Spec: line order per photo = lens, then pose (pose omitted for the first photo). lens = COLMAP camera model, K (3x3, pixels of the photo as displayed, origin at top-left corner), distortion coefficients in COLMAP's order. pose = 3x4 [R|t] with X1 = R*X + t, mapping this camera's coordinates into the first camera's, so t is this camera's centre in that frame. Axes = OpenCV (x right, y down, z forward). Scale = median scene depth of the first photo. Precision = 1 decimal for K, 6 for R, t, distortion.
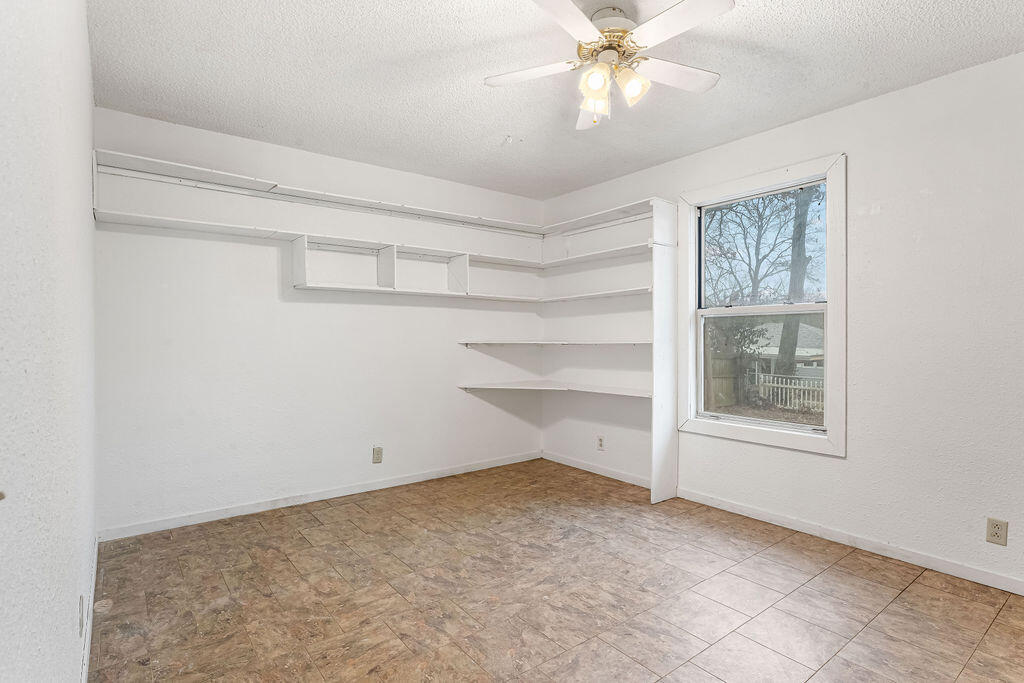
lens RADIAL K [[525.7, 0, 508.2], [0, 525.7, 340.1], [0, 0, 1]] dist [-0.001529, -0.000866]
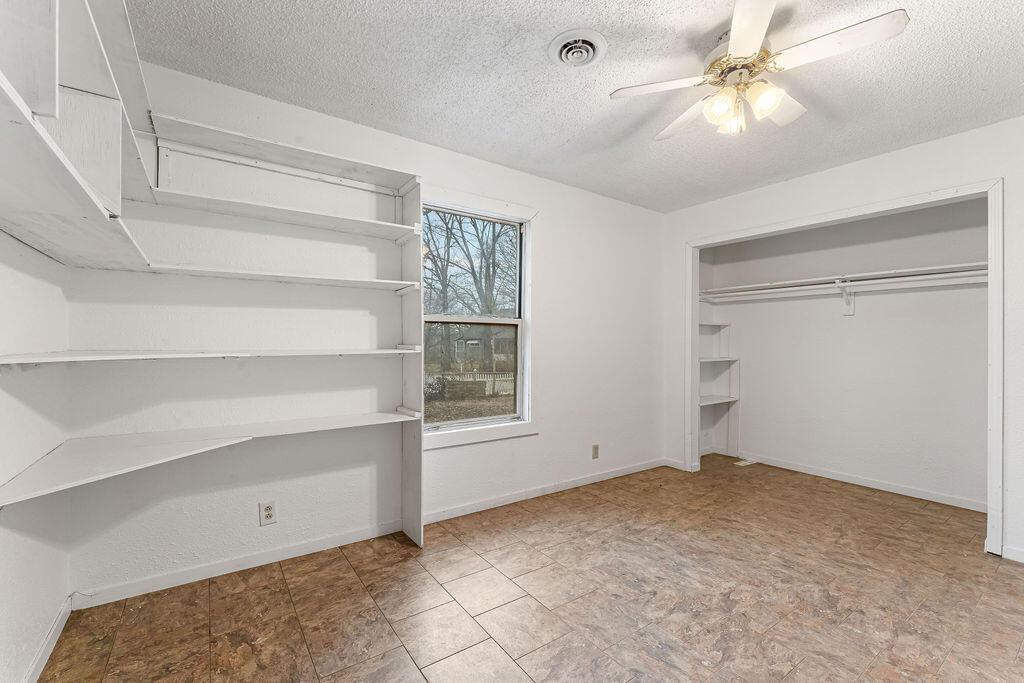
lens RADIAL K [[438.8, 0, 507.3], [0, 438.8, 345.1], [0, 0, 1]] dist [-0.006947, -0.000812]
pose [[0.028881, -0.003895, 0.999575, -0.427301], [-0.000532, 0.999992, 0.003912, -0.008198], [-0.999583, -0.000645, 0.028878, 0.892270]]
